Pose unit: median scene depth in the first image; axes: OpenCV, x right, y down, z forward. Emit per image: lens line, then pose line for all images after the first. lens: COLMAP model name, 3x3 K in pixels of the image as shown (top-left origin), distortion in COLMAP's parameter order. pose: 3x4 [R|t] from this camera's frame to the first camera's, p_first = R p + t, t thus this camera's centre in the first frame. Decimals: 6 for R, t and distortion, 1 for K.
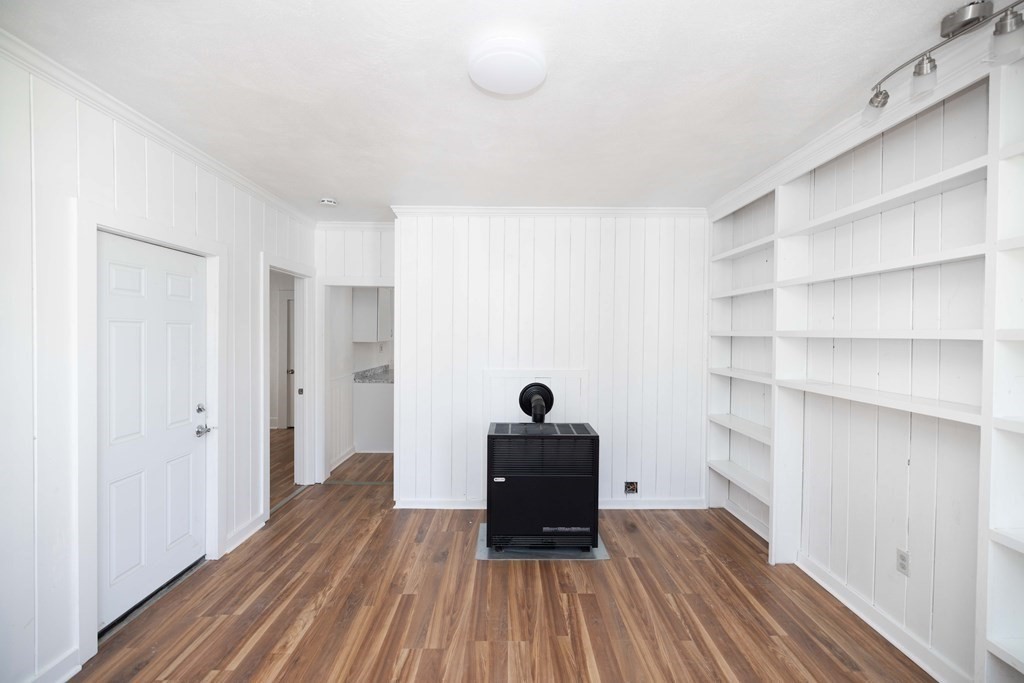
lens RADIAL K [[424.0, 0, 512.0], [0, 424.0, 341.5], [0, 0, 1]] dist [0.000554, -0.000140]
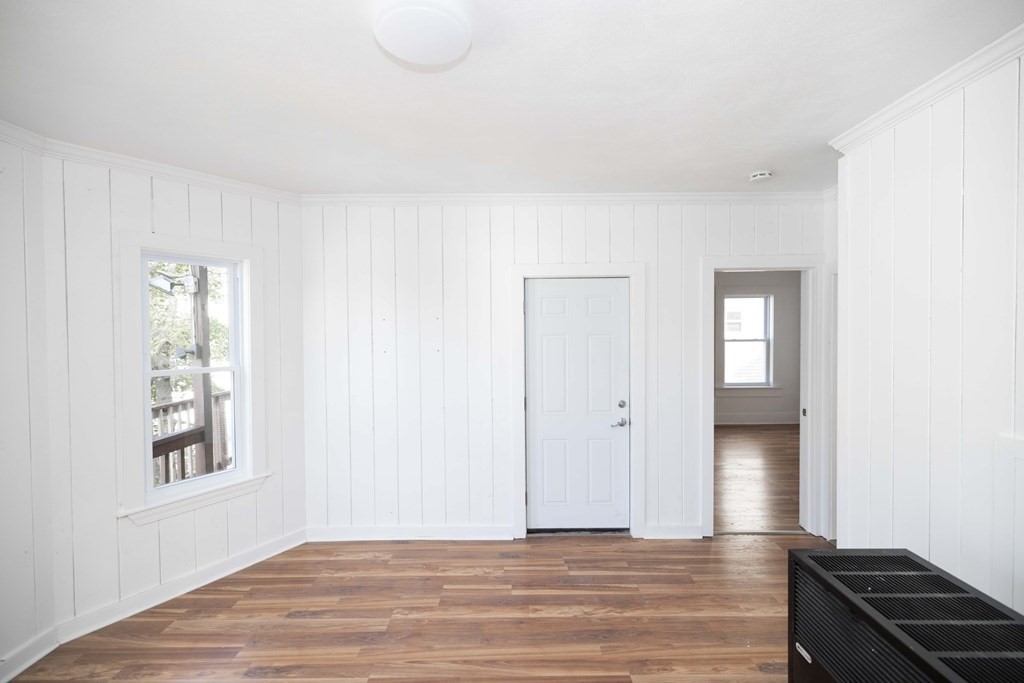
lens RADIAL K [[424.0, 0, 512.0], [0, 424.0, 341.5], [0, 0, 1]] dist [0.000554, -0.000140]
pose [[-0.018066, 0.010748, -0.999779, 0.506538], [-0.006095, 0.999922, 0.010860, -0.035304], [0.999818, 0.006290, -0.018000, 0.748494]]
